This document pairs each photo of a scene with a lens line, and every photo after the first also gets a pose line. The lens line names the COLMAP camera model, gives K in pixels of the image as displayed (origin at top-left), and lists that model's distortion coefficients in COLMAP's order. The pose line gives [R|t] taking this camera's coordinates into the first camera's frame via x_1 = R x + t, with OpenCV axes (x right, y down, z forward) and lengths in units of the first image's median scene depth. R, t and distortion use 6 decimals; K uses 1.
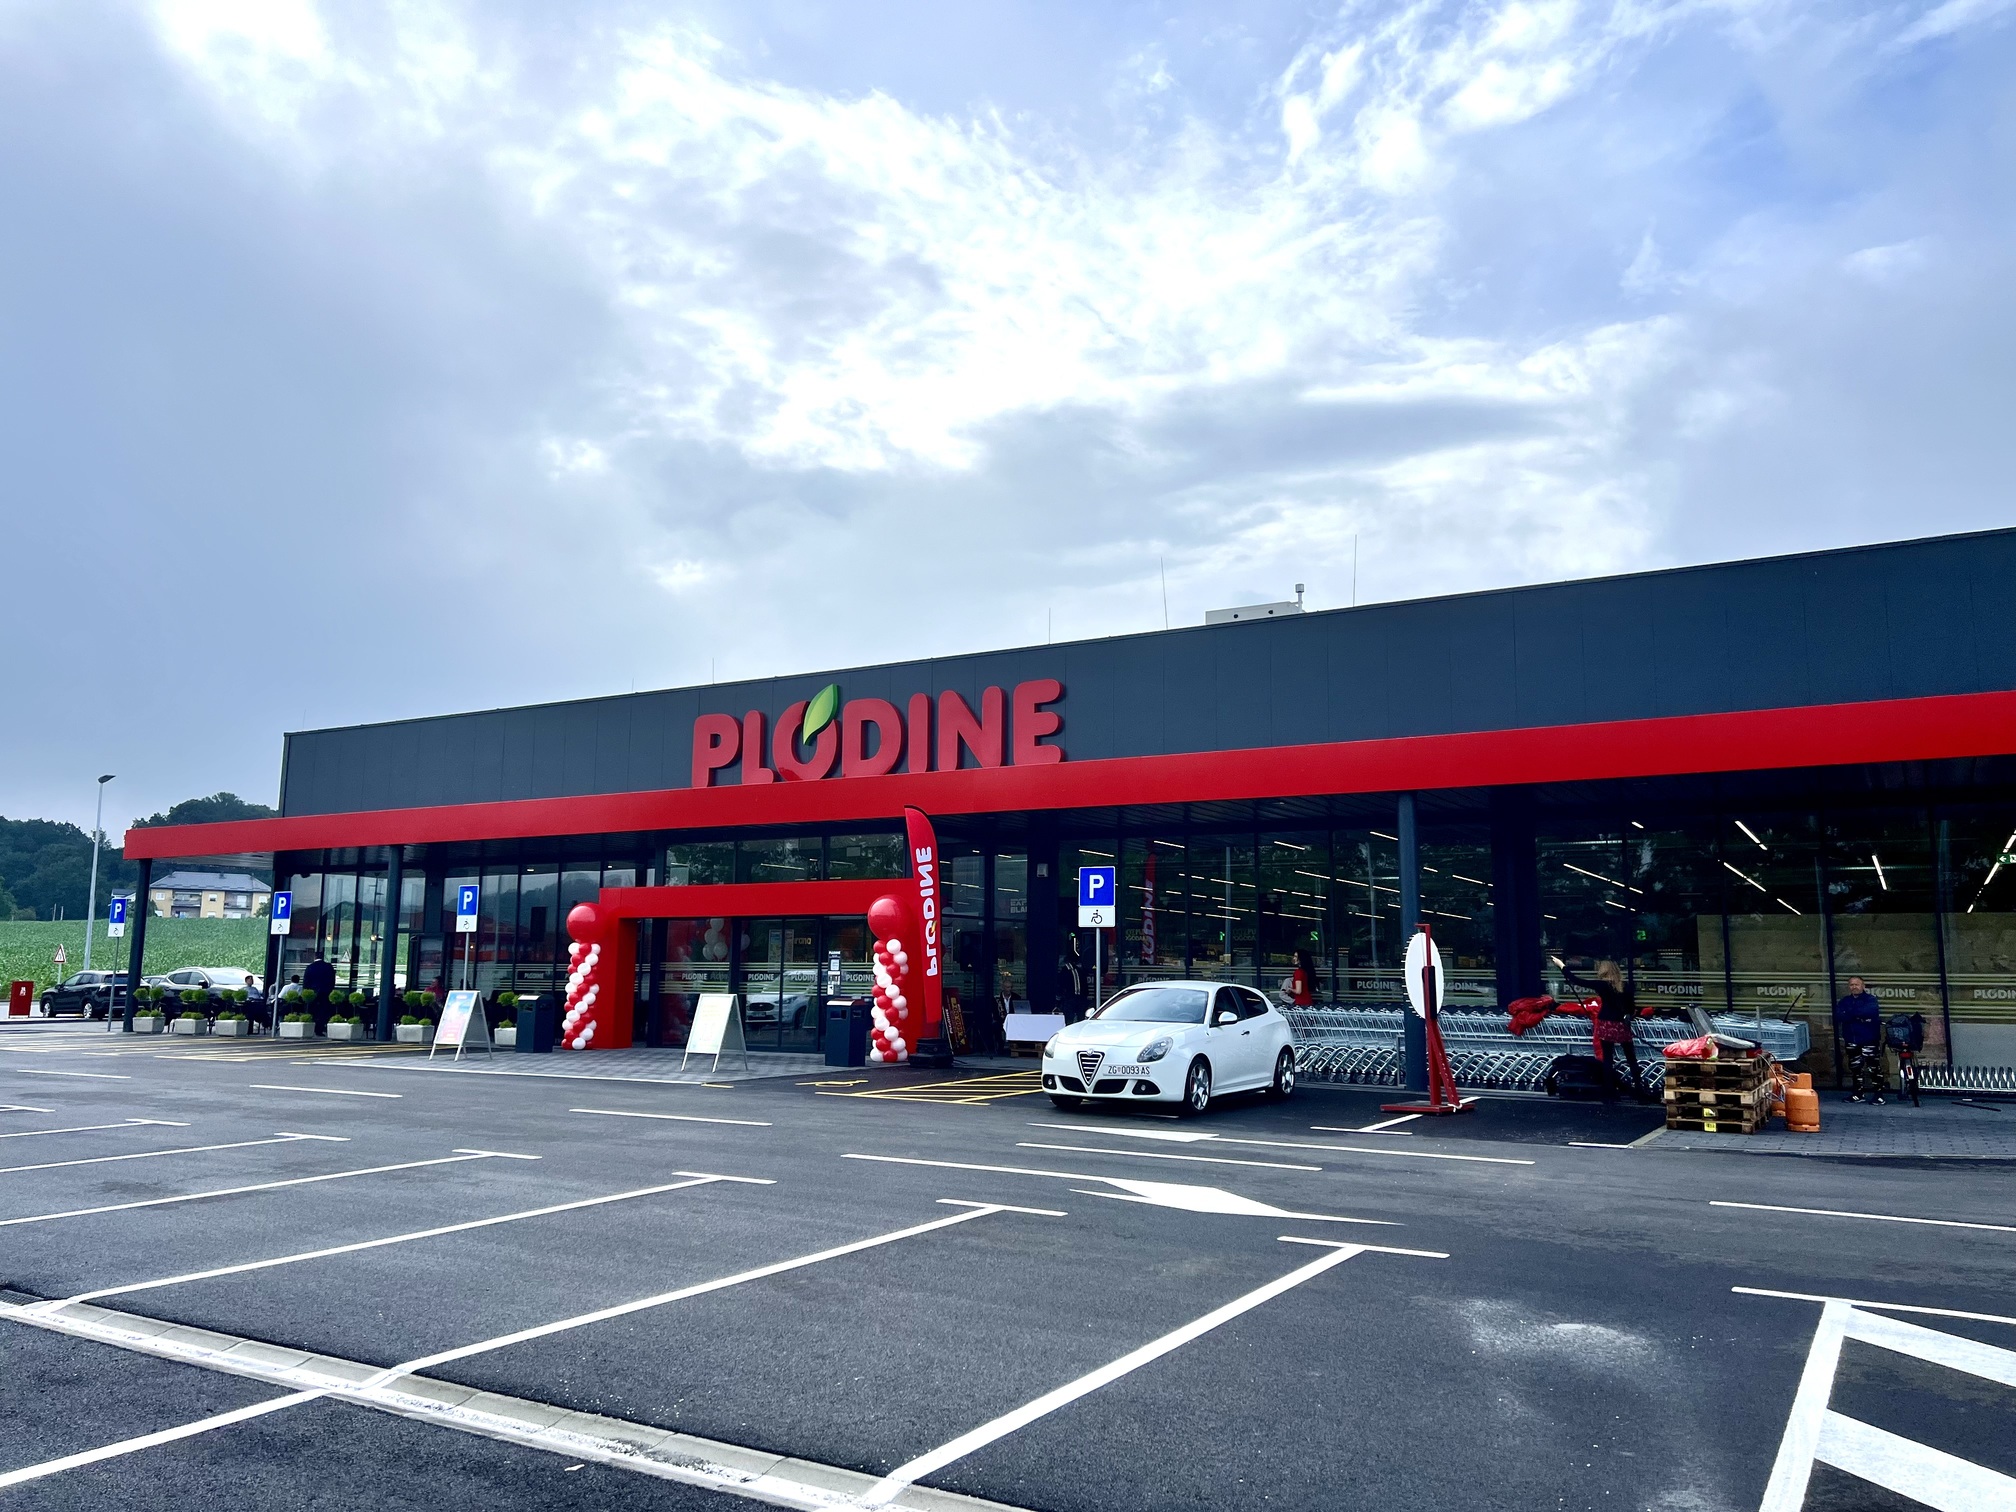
lens RADIAL K [[1463.2, 0, 981.9], [0, 1463.2, 741.5], [0, 0, 1]] dist [0.129421, -0.171656]
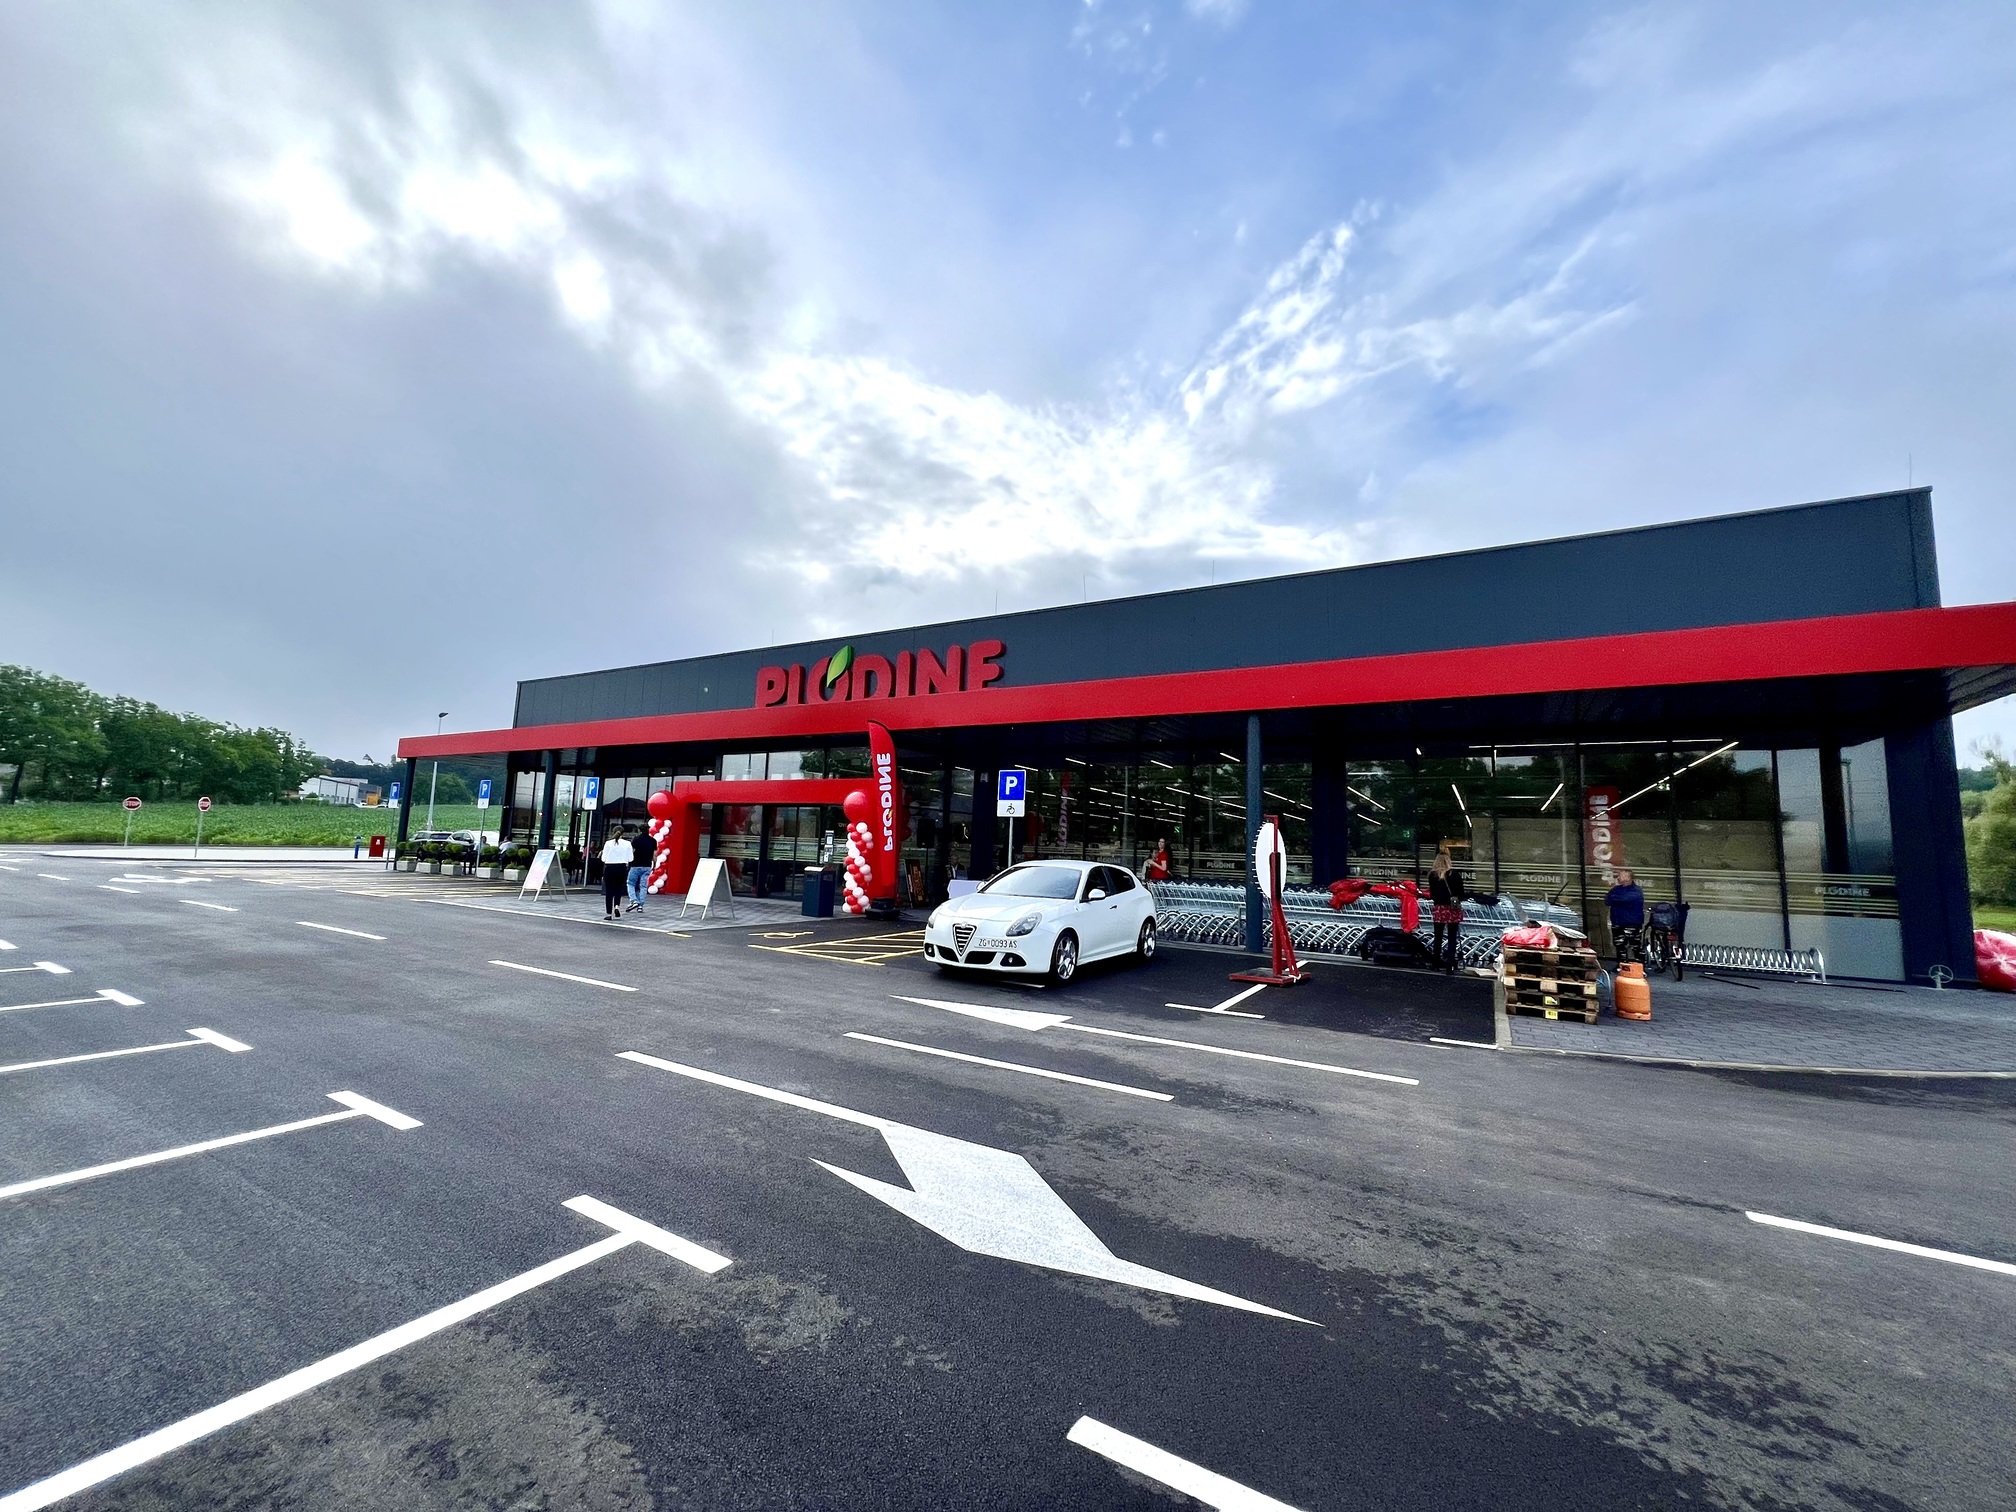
lens RADIAL K [[768.7, 0, 1008.0], [0, 768.7, 756.0], [0, 0, 1]] dist [0.025262, 0.000011]
pose [[0.999600, 0.028260, 0.001401, 0.077329], [-0.028292, 0.998968, 0.035528, 0.051344], [-0.000396, -0.035554, 0.999368, 0.340059]]
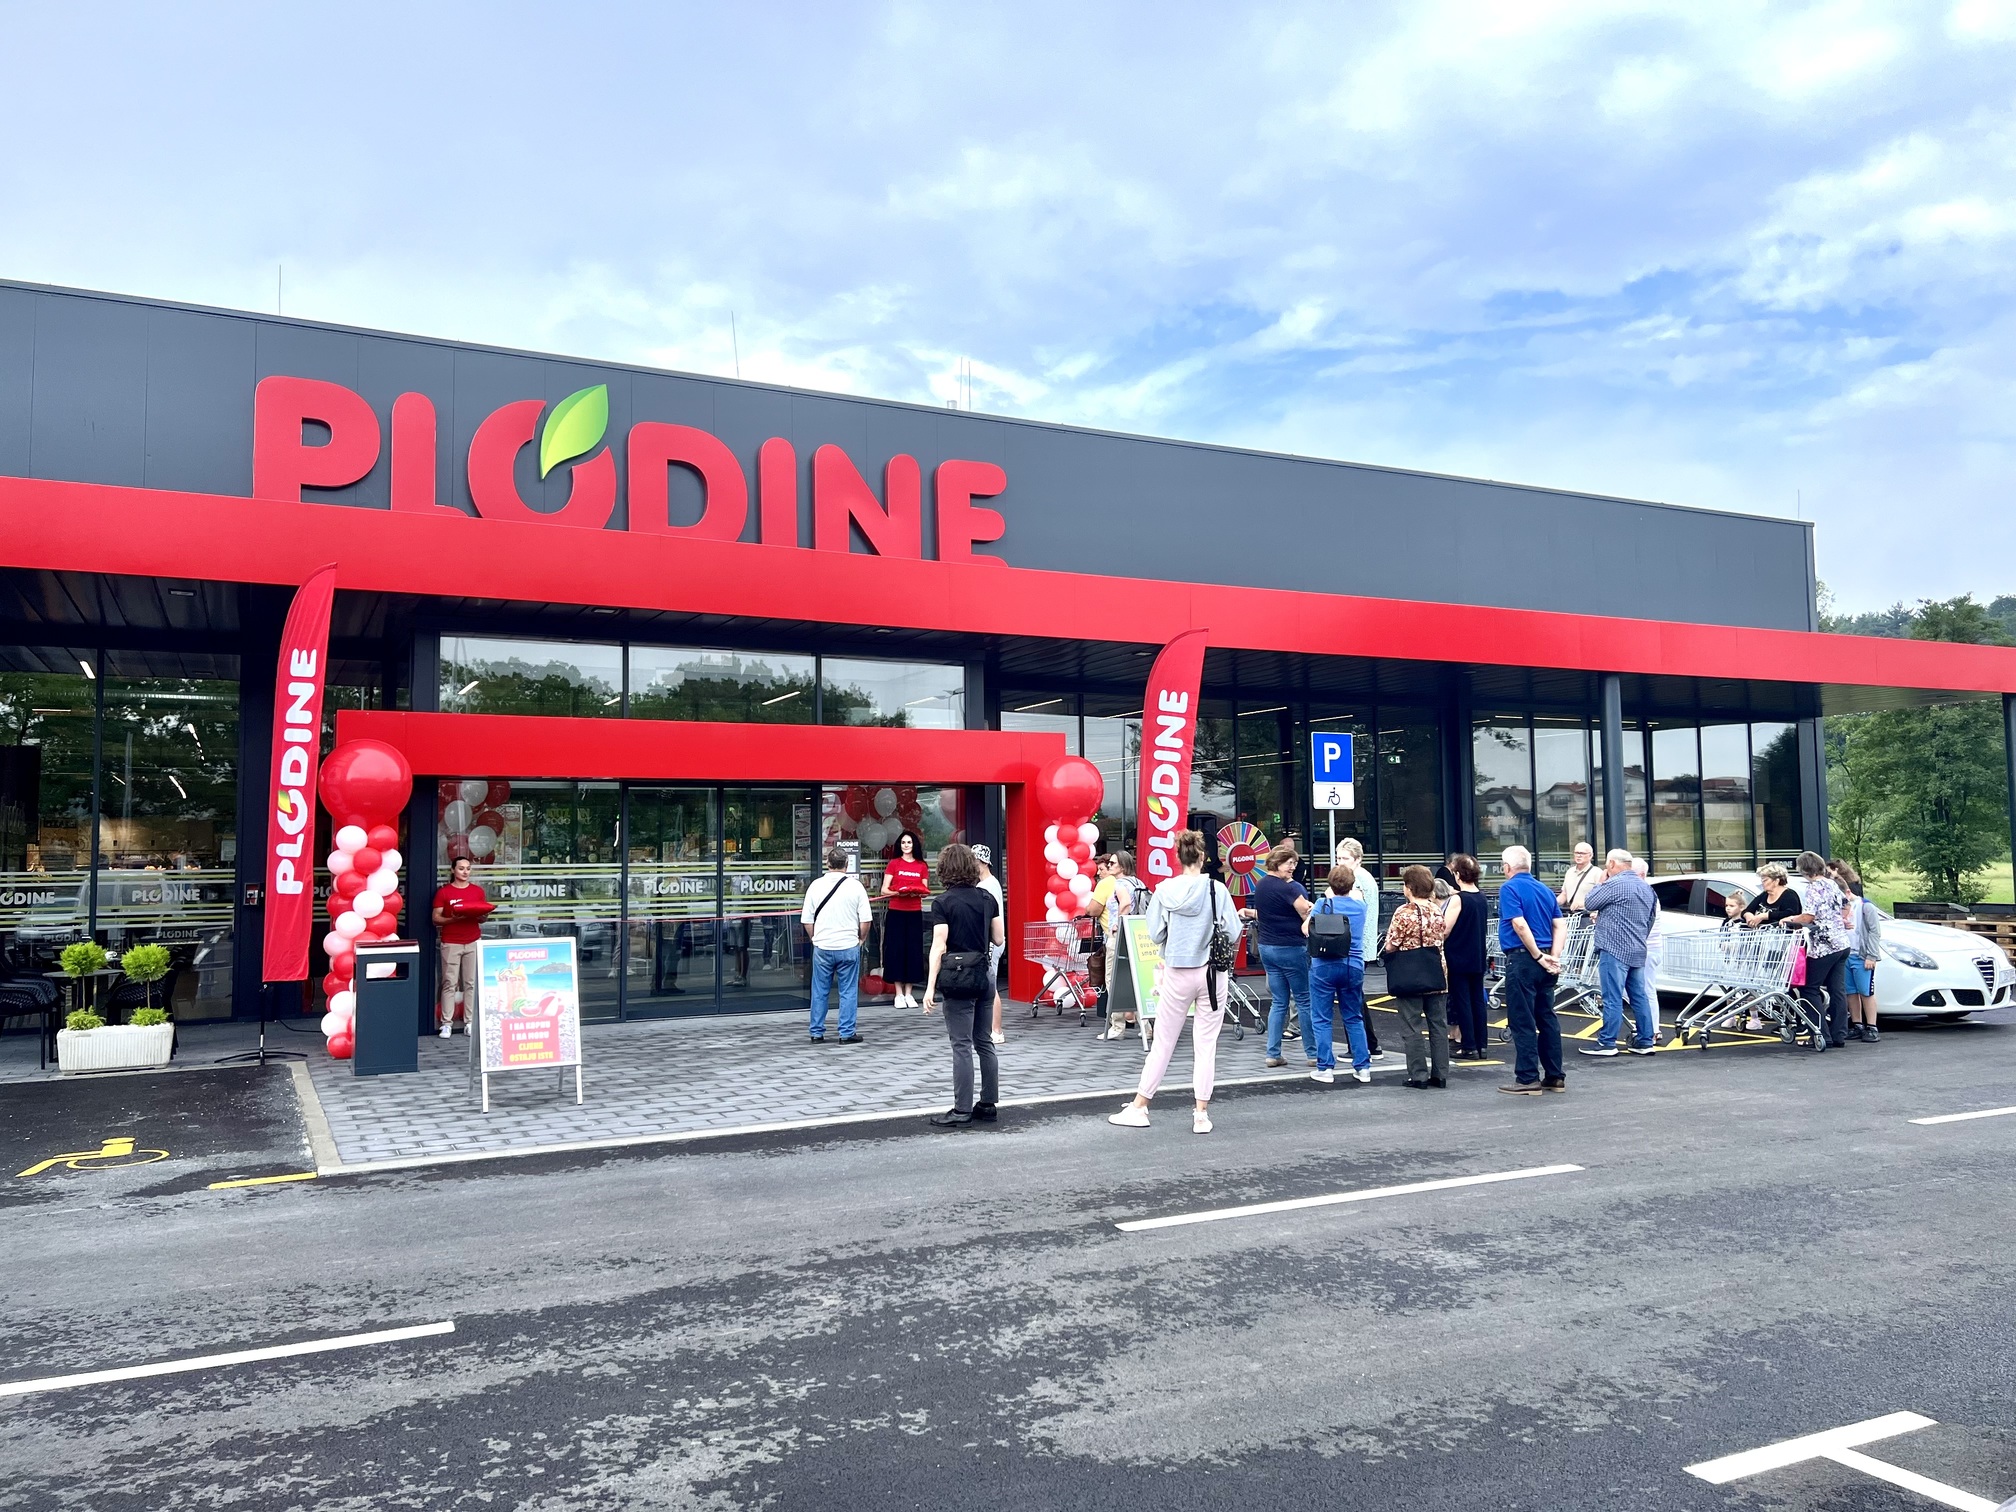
lens RADIAL K [[1516.4, 0, 1006.0], [0, 1516.4, 758.6], [0, 0, 1]] dist [0.058207, -0.067737]
pose [[0.556189, 0.039187, 0.830132, -0.724048], [-0.113822, 0.993067, 0.029383, 0.100449], [-0.823224, -0.110830, 0.556793, 0.730179]]
